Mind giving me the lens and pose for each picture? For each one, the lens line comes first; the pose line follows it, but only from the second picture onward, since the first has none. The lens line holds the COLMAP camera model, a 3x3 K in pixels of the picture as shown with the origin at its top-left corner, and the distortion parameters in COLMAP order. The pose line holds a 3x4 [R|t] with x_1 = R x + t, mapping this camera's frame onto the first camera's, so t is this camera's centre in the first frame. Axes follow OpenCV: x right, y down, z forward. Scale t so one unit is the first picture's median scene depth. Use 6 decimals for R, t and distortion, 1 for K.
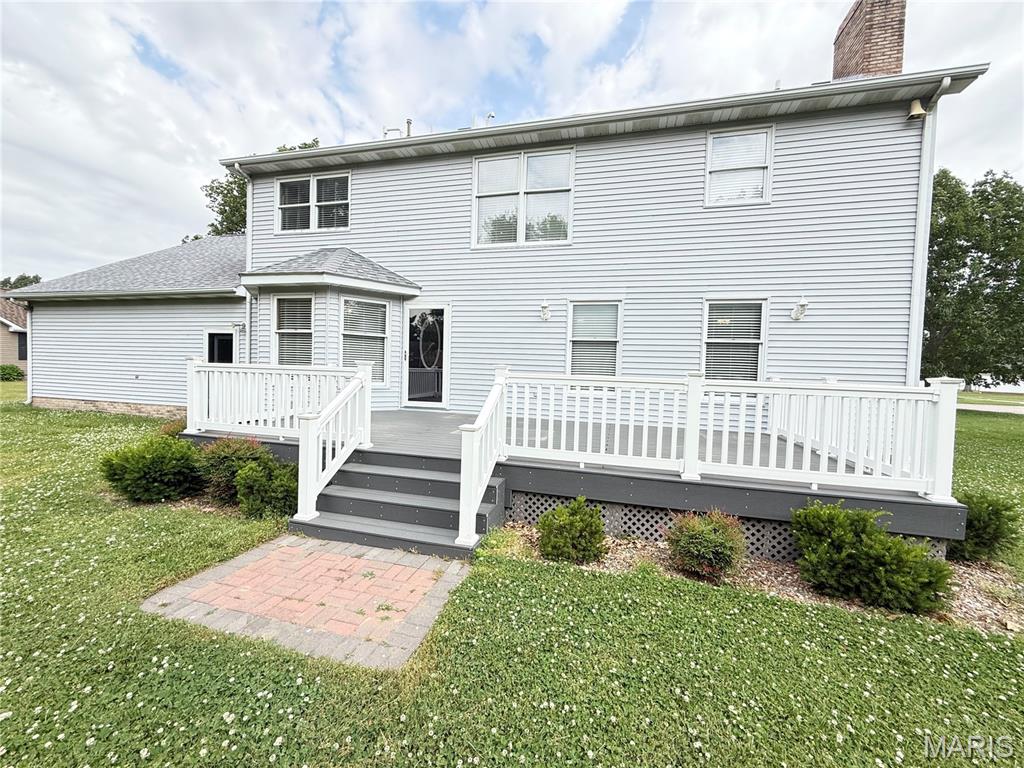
lens RADIAL K [[407.7, 0, 509.9], [0, 407.7, 384.0], [0, 0, 1]] dist [0.000728, -0.000236]
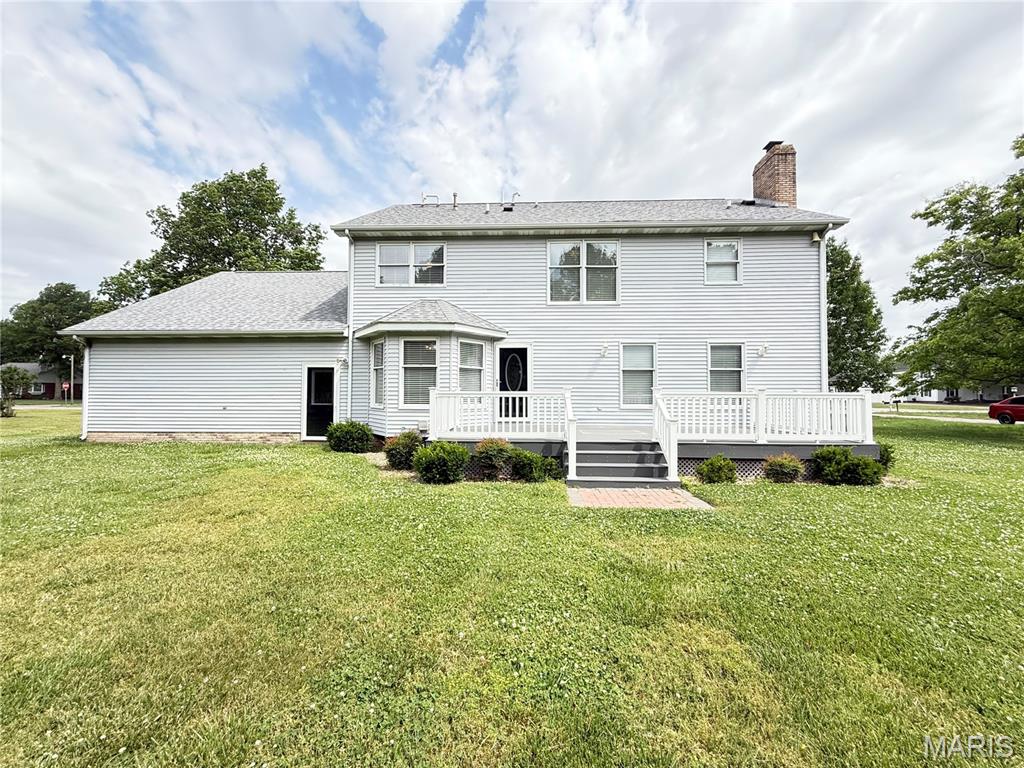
lens RADIAL K [[407.7, 0, 509.9], [0, 407.7, 384.0], [0, 0, 1]] dist [0.000728, -0.000236]
pose [[0.976468, -0.023036, 0.214429, -0.536199], [0.035169, 0.997978, -0.052940, 0.004702], [-0.212776, 0.059236, 0.975304, -0.312247]]
